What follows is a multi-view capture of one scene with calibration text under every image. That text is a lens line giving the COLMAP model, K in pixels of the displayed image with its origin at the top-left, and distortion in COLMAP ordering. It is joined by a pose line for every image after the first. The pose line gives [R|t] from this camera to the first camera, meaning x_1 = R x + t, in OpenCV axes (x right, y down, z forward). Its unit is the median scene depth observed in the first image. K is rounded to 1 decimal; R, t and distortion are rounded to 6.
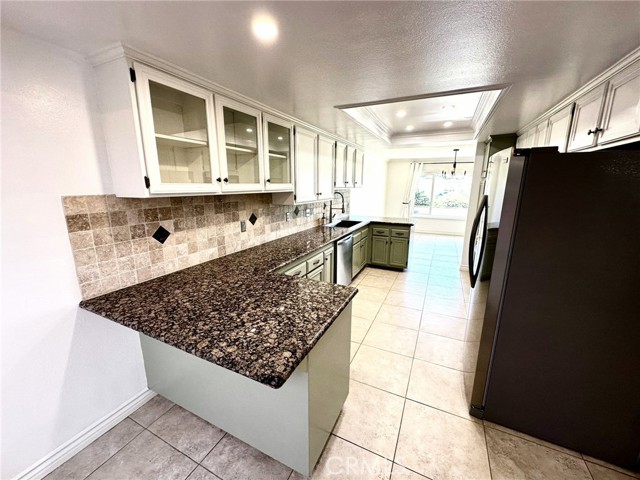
lens RADIAL K [[254.7, 0, 320.0], [0, 254.7, 240.0], [0, 0, 1]] dist [-0.001002, 0.000094]
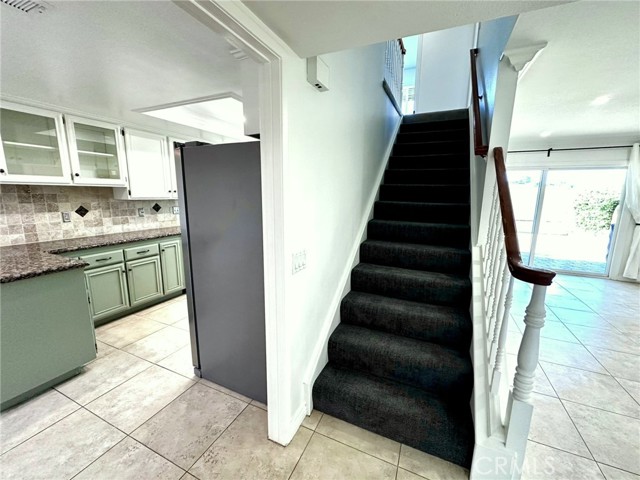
lens RADIAL K [[261.6, 0, 320.0], [0, 261.6, 240.0], [0, 0, 1]] dist [-0.000985, -0.000088]
pose [[0.999756, 0.001696, 0.022024, 0.767565], [-0.000747, 0.999074, -0.043008, 0.092356], [-0.022076, 0.042981, 0.998832, -0.140328]]
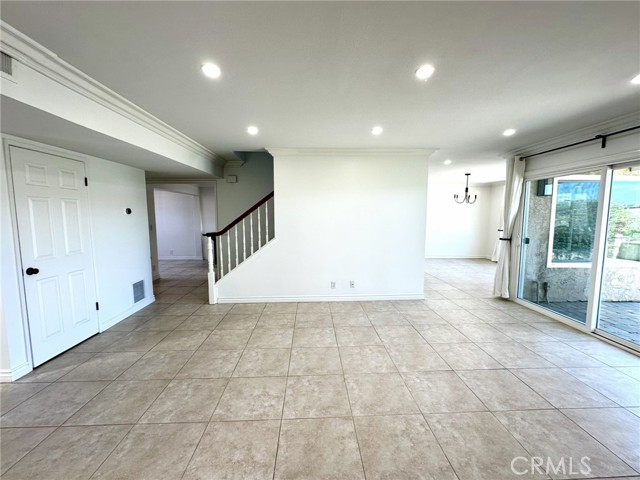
lens RADIAL K [[266.4, 0, 320.0], [0, 266.4, 240.0], [0, 0, 1]] dist [-0.001306, -0.000004]
pose [[0.470551, 0.079792, -0.878757, 2.807724], [-0.184184, 0.982847, -0.009383, 0.054443], [0.862935, 0.166268, 0.477176, 0.090419]]
